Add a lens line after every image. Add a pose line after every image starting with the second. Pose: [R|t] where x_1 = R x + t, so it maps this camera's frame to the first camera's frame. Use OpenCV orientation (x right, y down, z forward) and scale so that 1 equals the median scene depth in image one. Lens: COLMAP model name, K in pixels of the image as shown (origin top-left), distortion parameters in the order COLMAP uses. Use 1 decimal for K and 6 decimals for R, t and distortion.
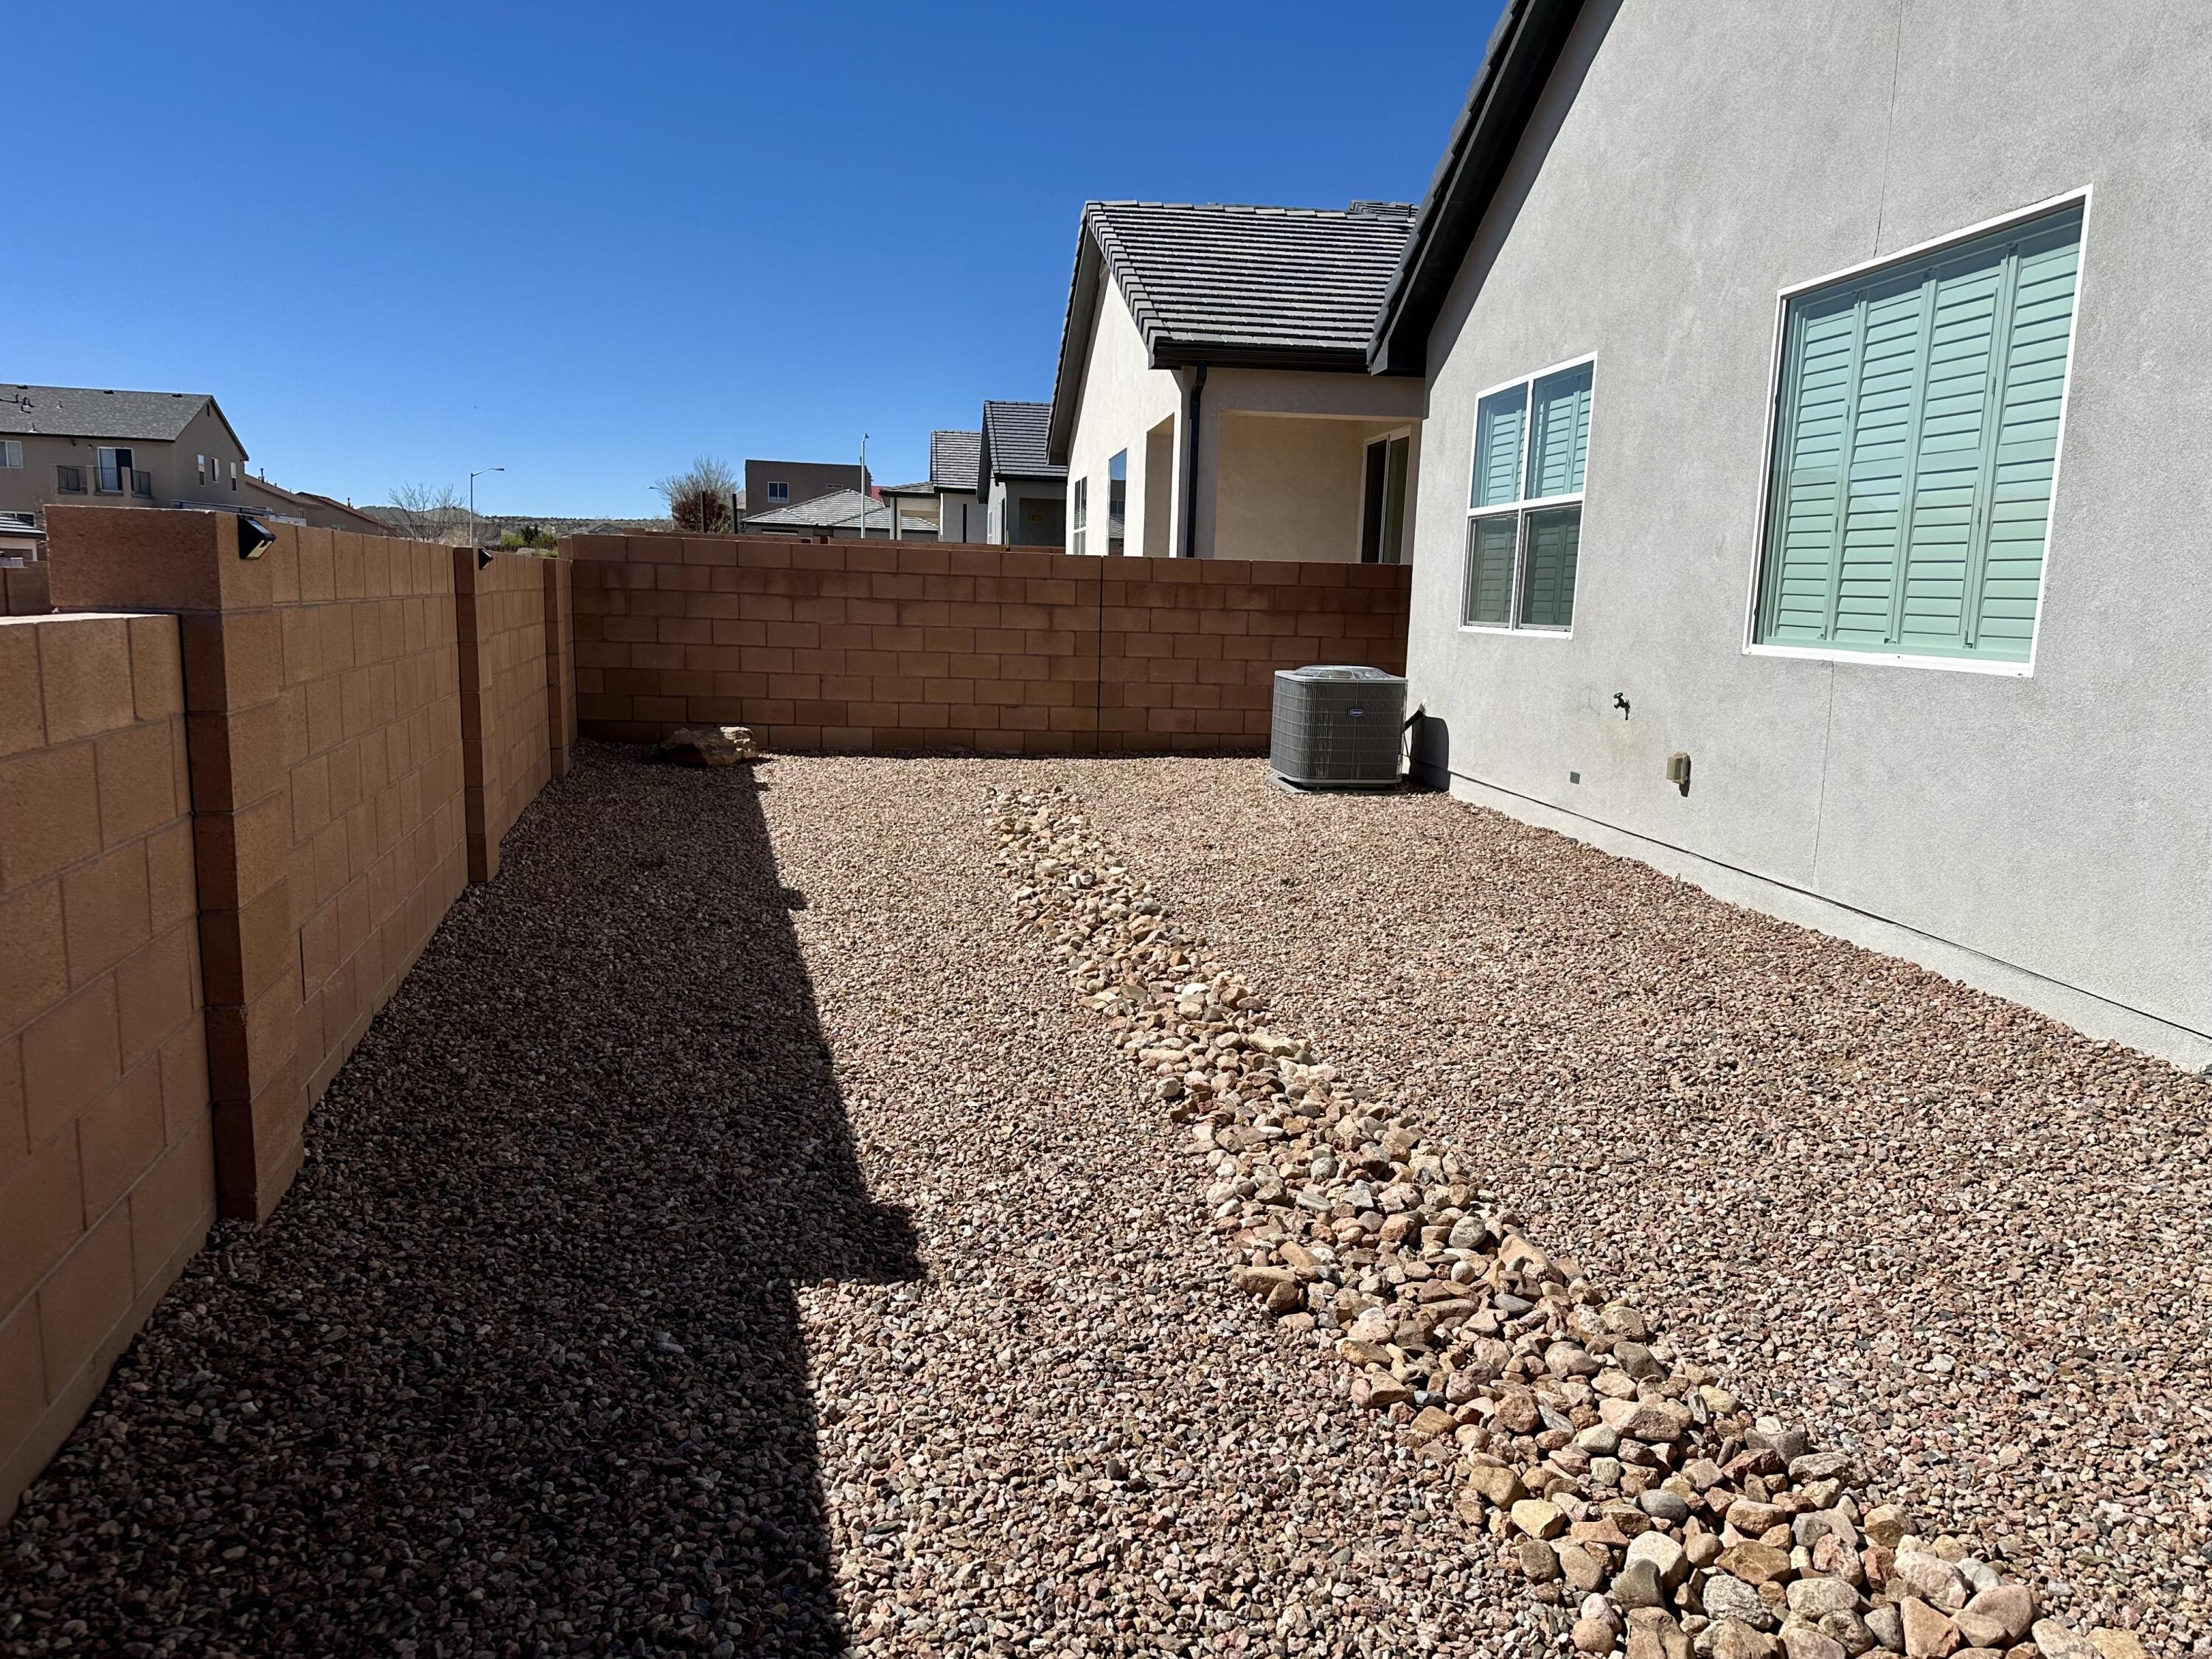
lens RADIAL K [[1584.7, 0, 1108.6], [0, 1584.7, 838.4], [0, 0, 1]] dist [0.034919, -0.033180]
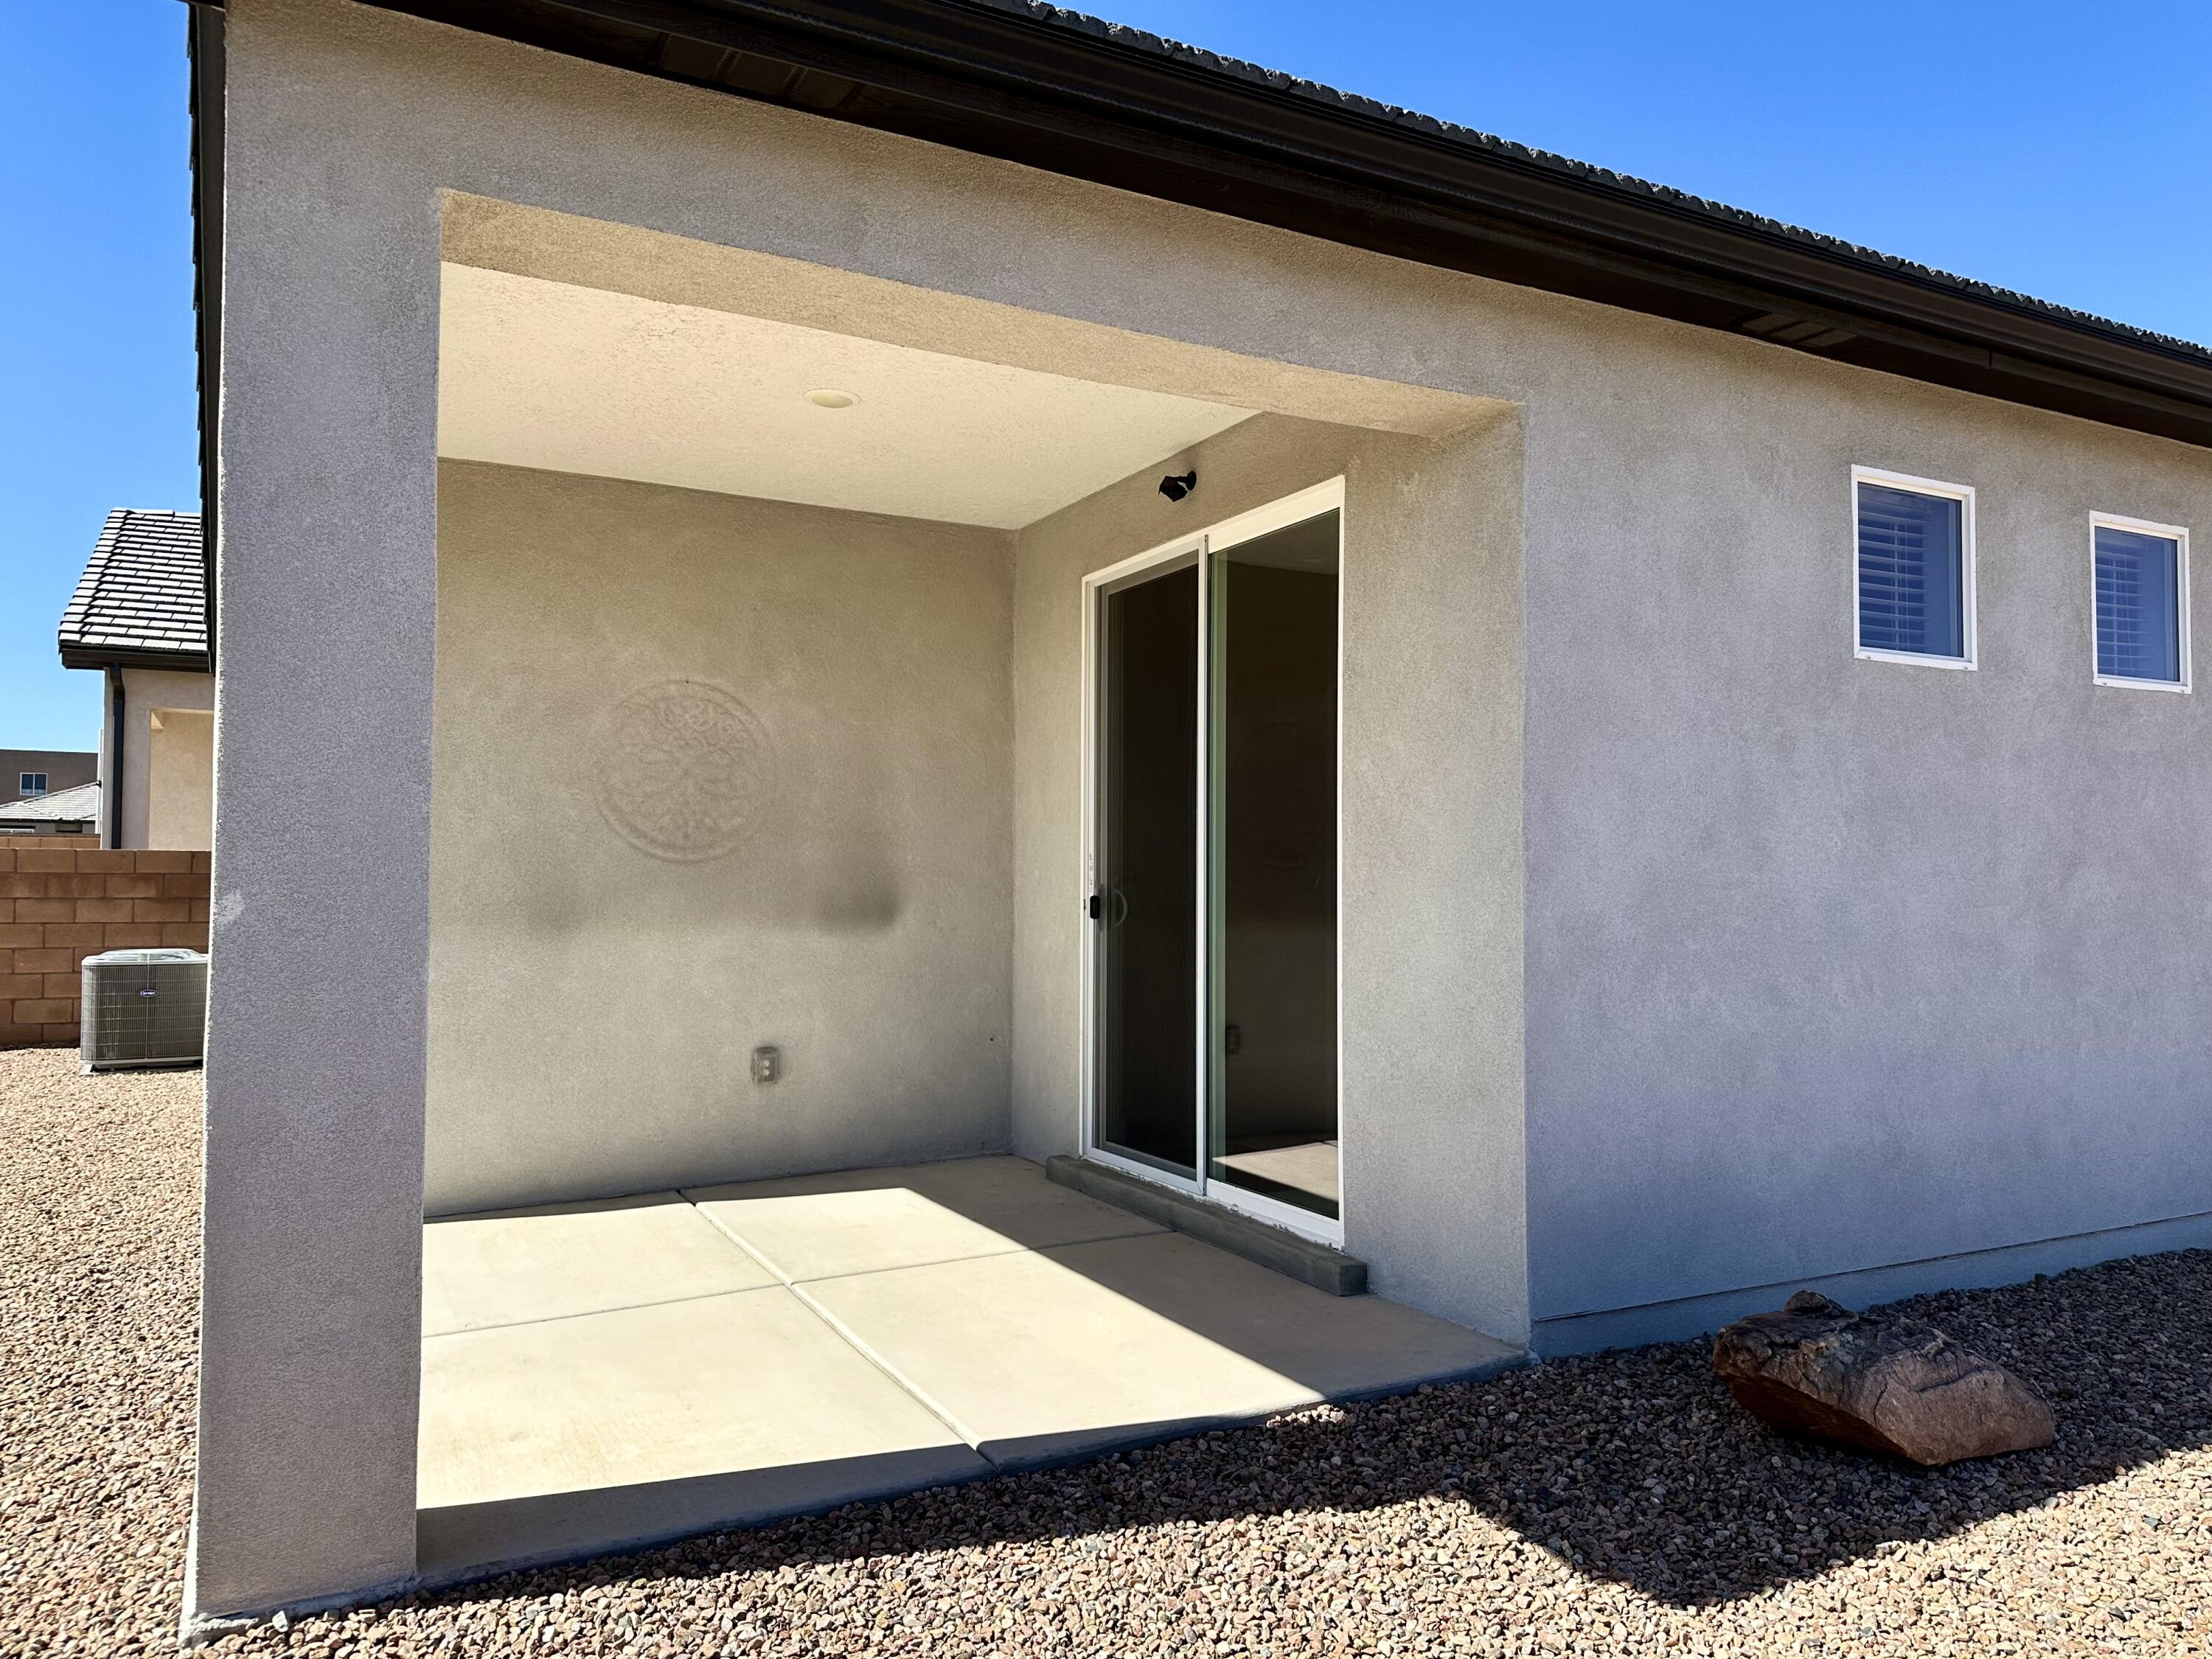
lens RADIAL K [[1566.5, 0, 1117.4], [0, 1566.5, 836.7], [0, 0, 1]] dist [0.064910, -0.074796]
pose [[0.936066, -0.015211, 0.351495, 0.766006], [0.077724, 0.983321, -0.164432, 0.082635], [-0.343132, 0.181239, 0.921636, -0.408758]]
